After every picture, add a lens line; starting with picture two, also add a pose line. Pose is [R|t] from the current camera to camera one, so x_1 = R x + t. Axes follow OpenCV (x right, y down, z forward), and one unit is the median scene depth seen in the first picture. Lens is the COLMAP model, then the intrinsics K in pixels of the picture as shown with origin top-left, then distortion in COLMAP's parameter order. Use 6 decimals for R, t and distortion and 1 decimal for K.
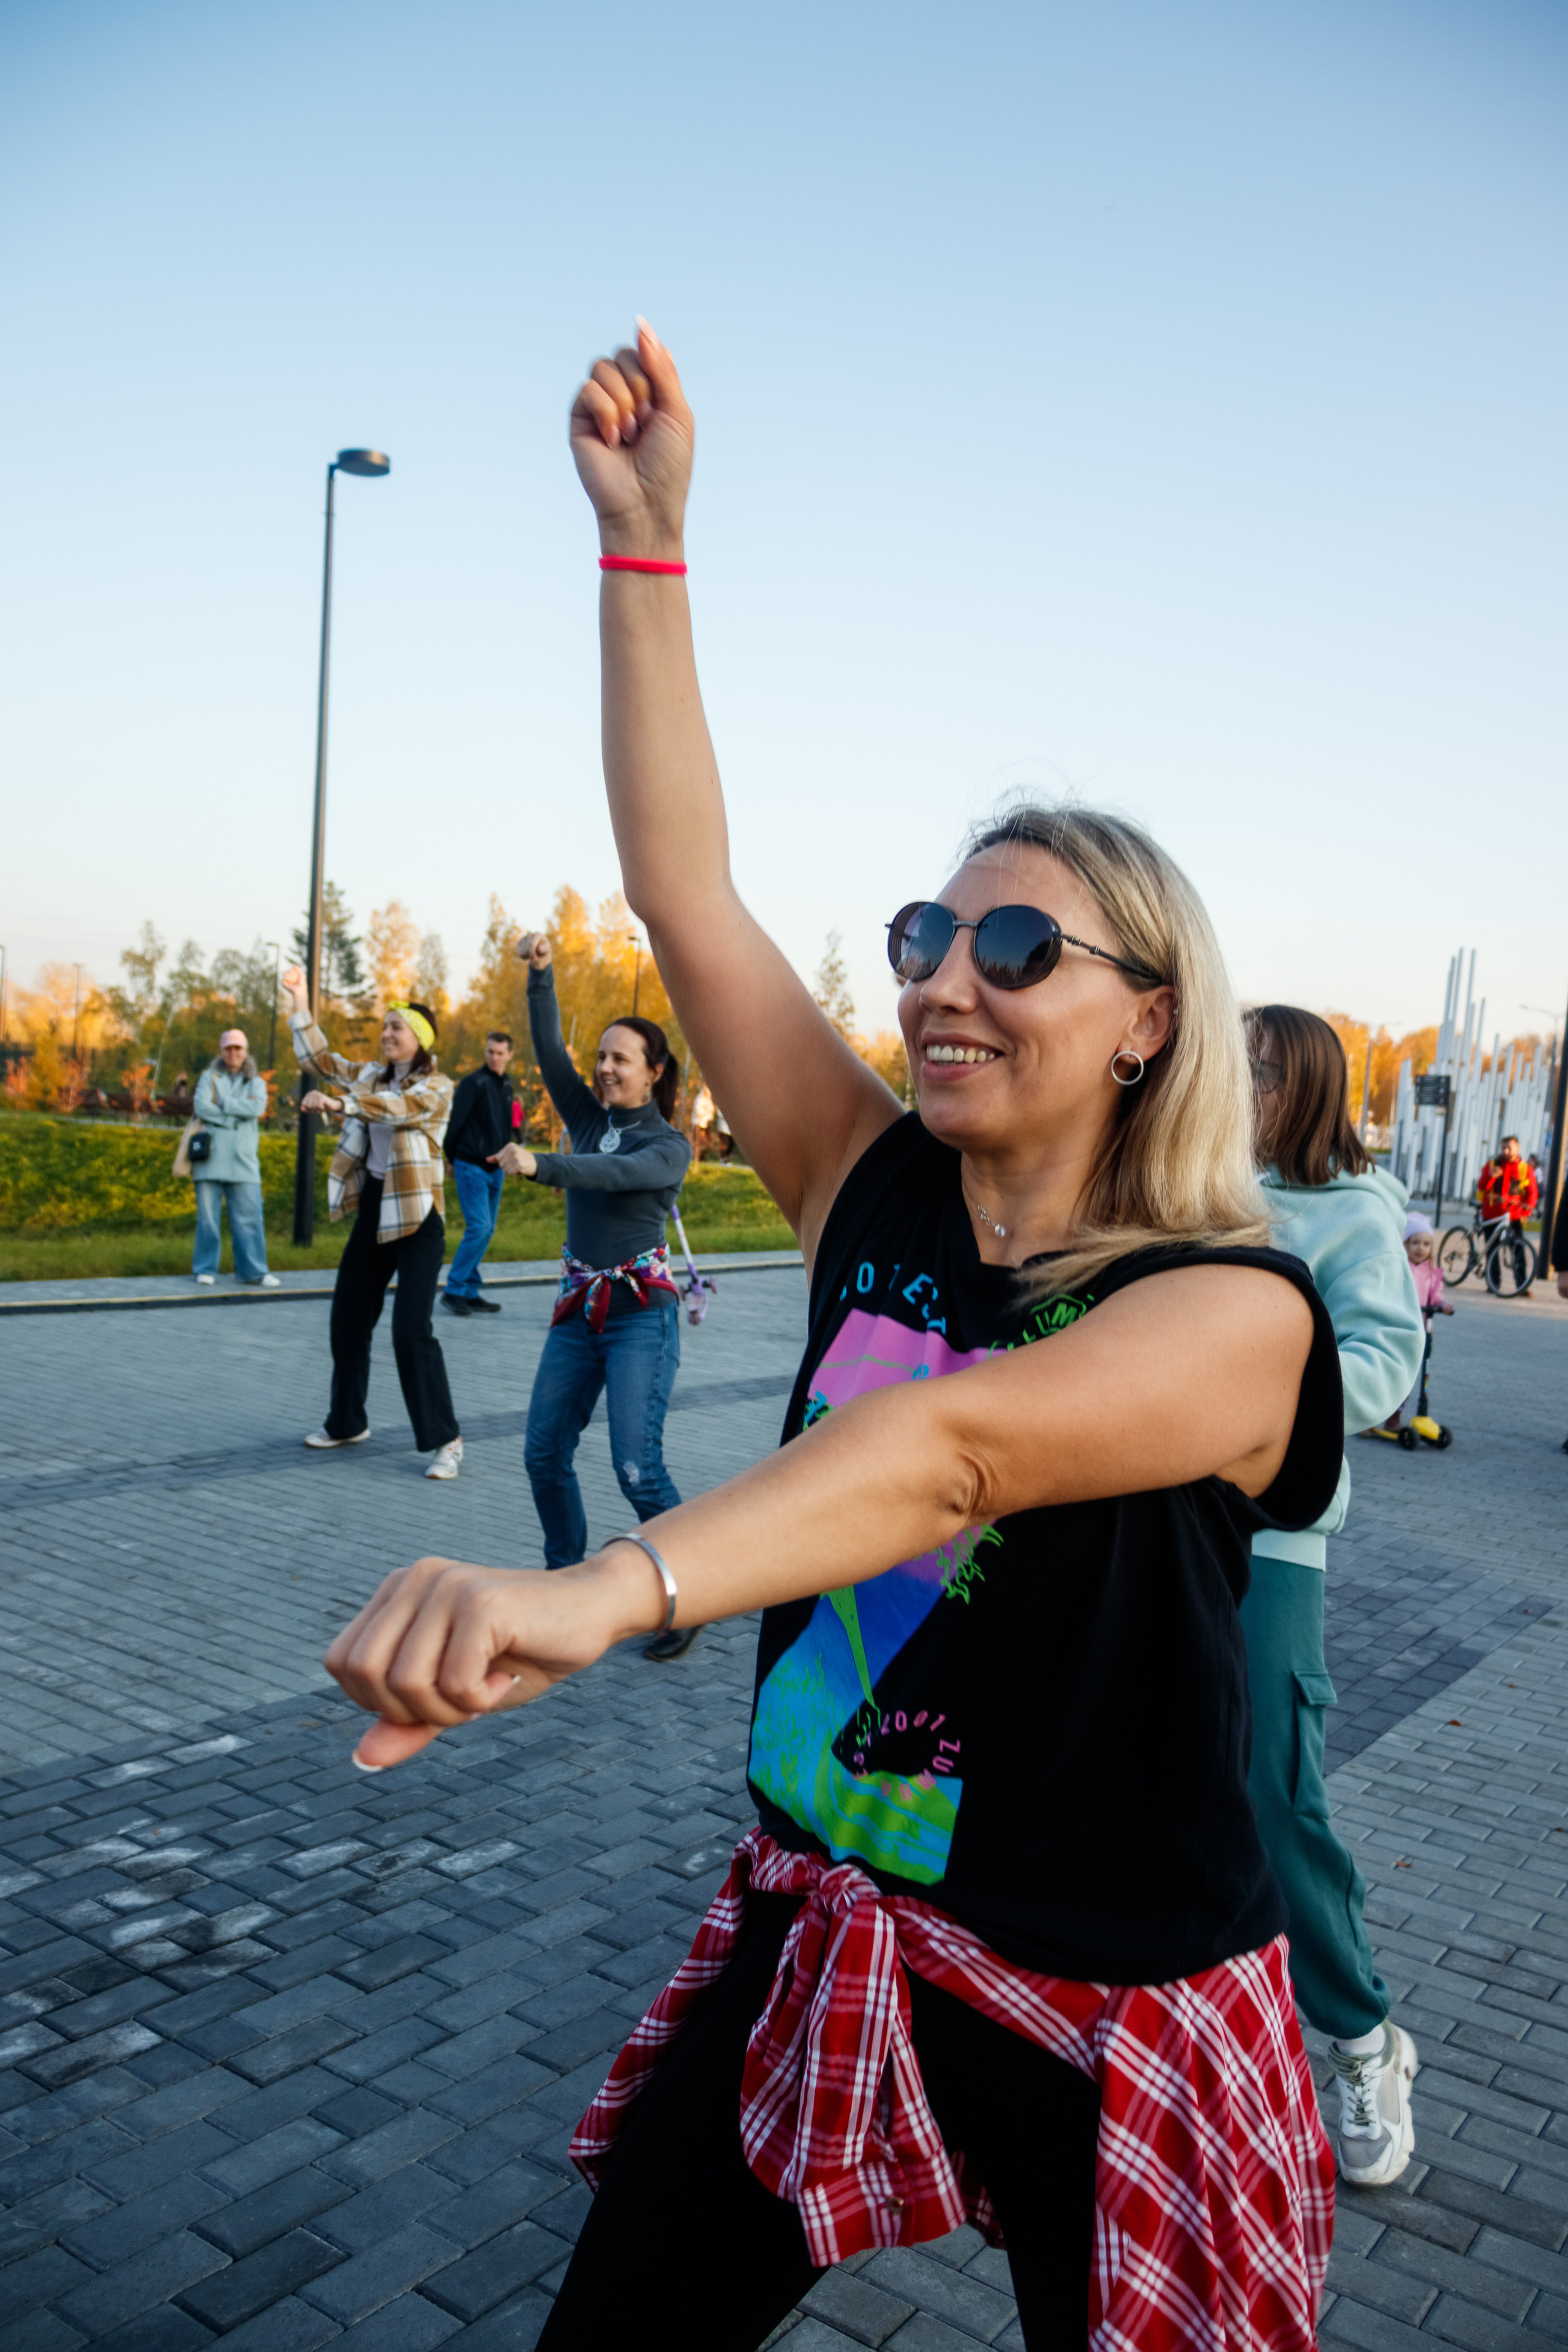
lens RADIAL K [[1943.4, 0, 784.3], [0, 1943.4, 1178.5], [0, 0, 1]] dist [0.011576, -0.013525]
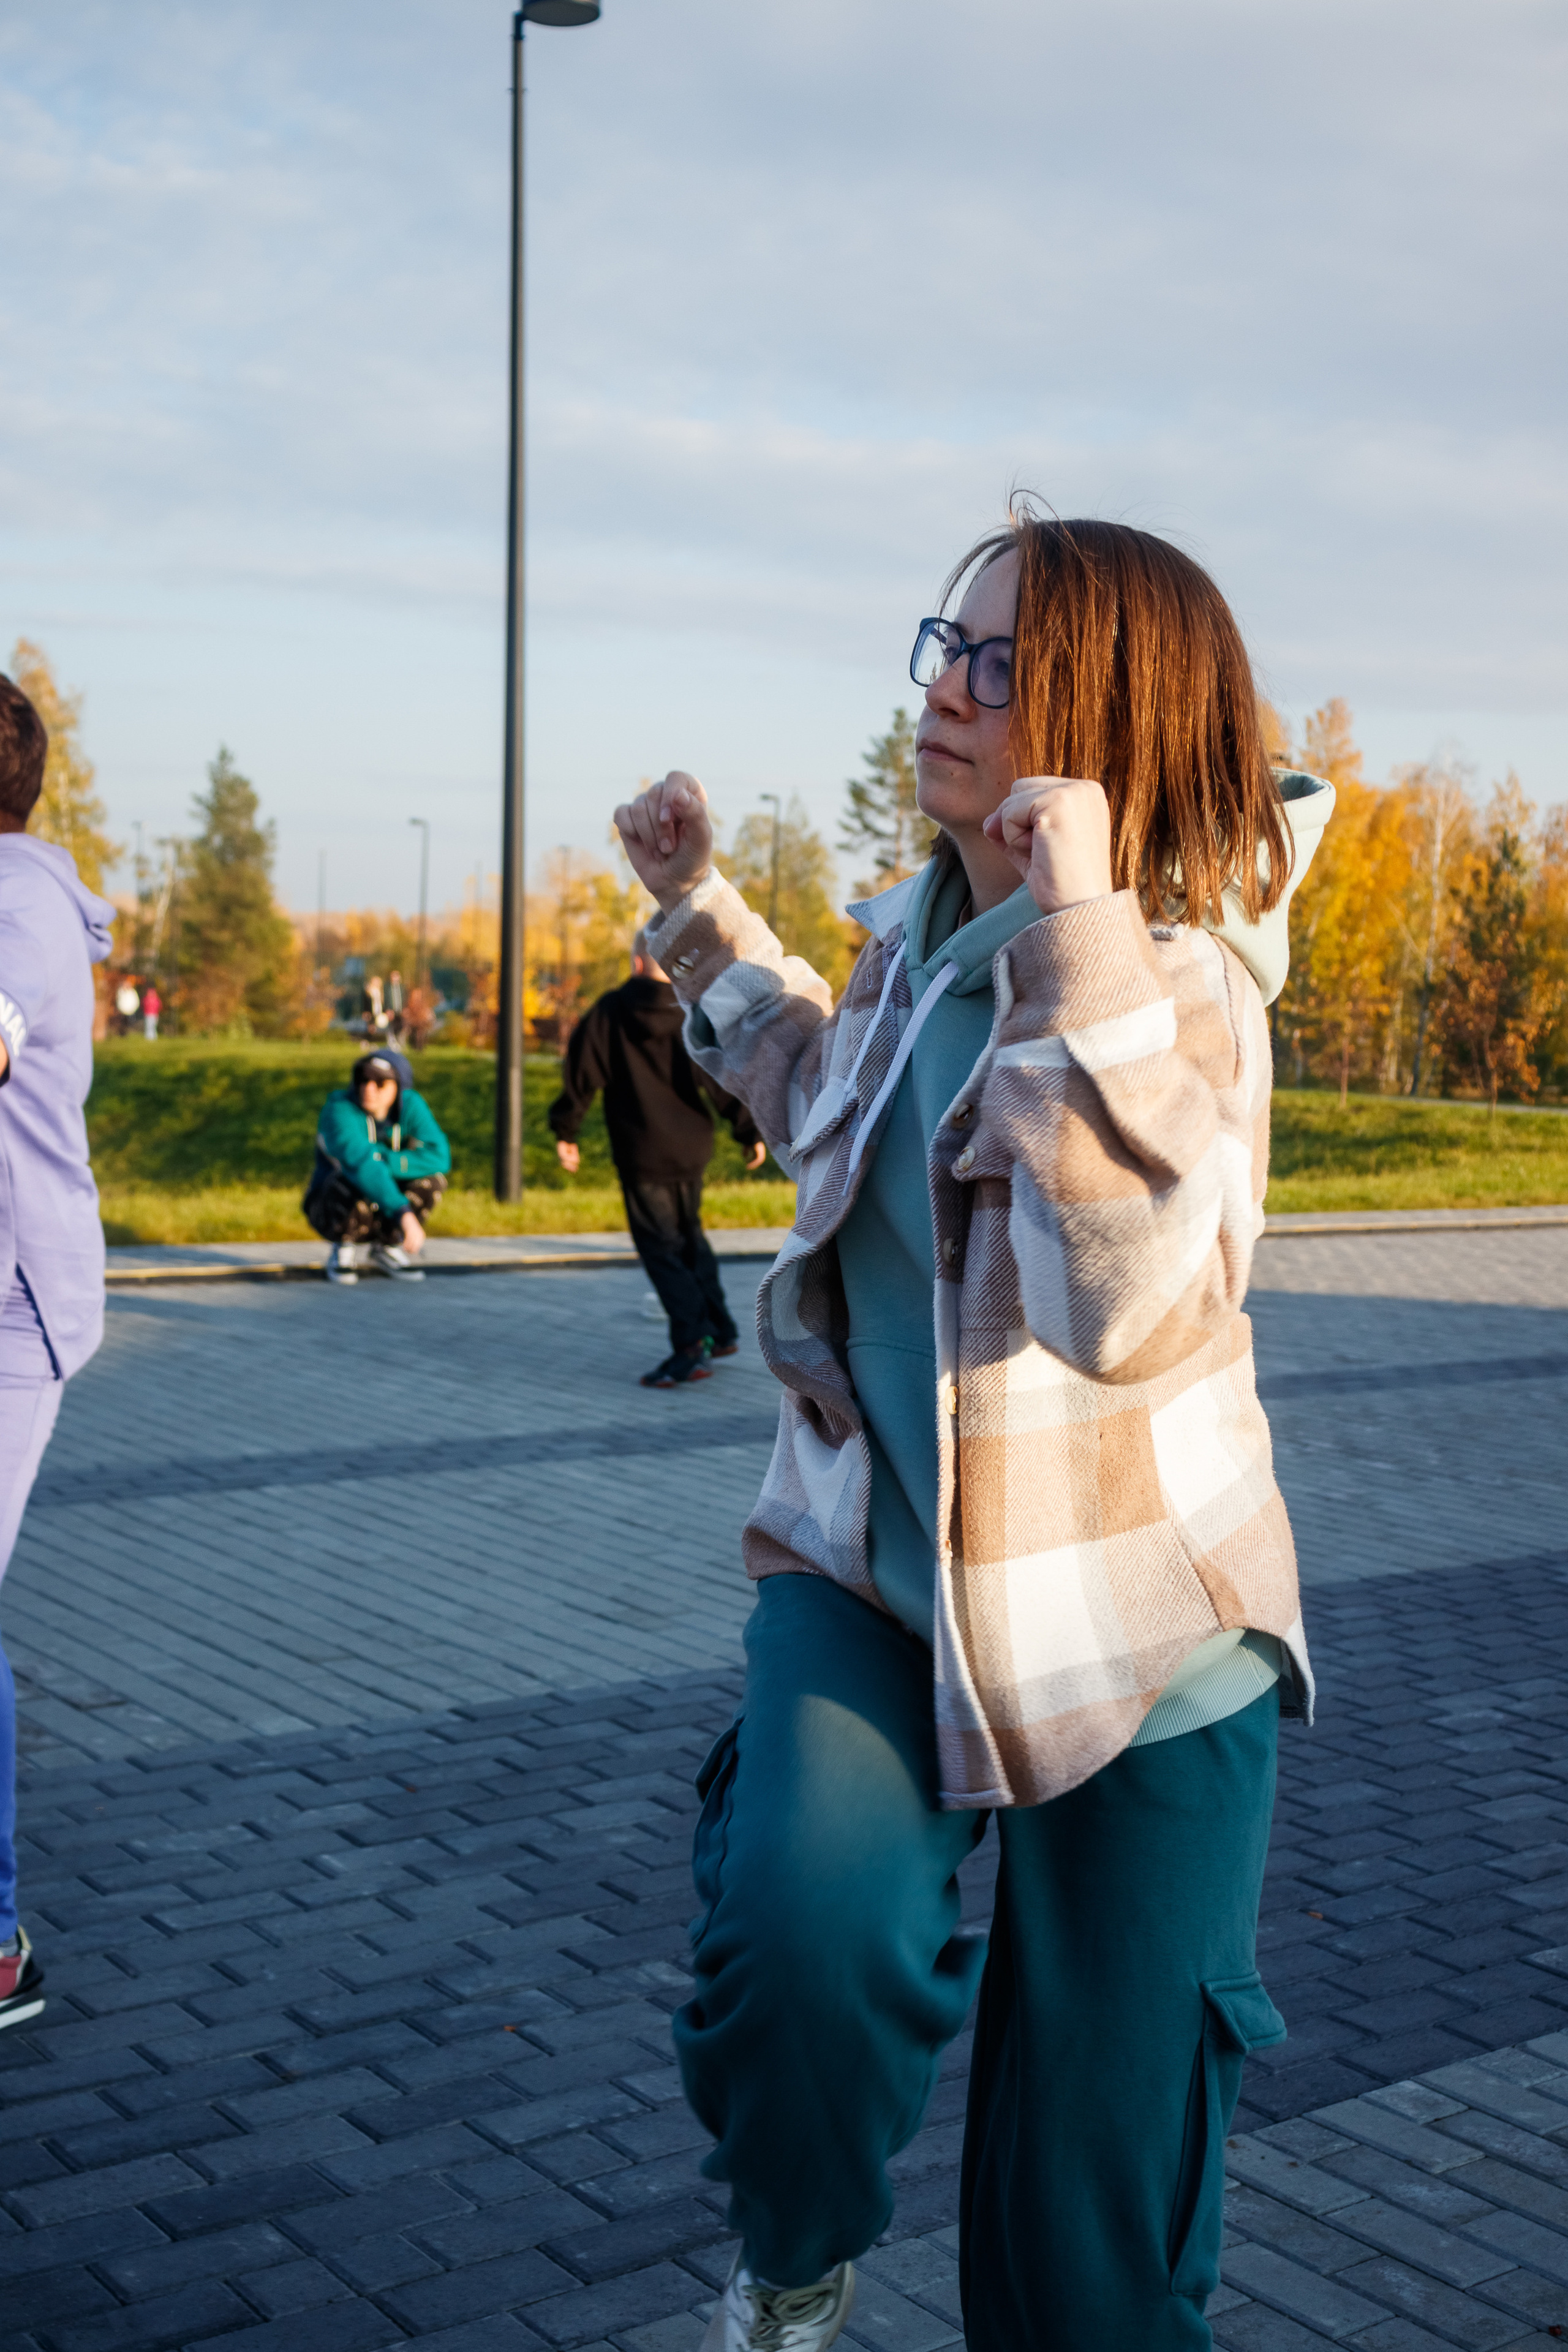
lens RADIAL K [[2487.1, 0, 783.9], [0, 2487.1, 1171.6], [0, 0, 1]] dist [0.084257, -0.009712]
pose [[0.960879, 0.026452, -0.275704, 0.341448], [-0.019323, 0.999406, 0.028543, -0.000313], [0.276295, -0.022099, 0.960819, 0.247753]]
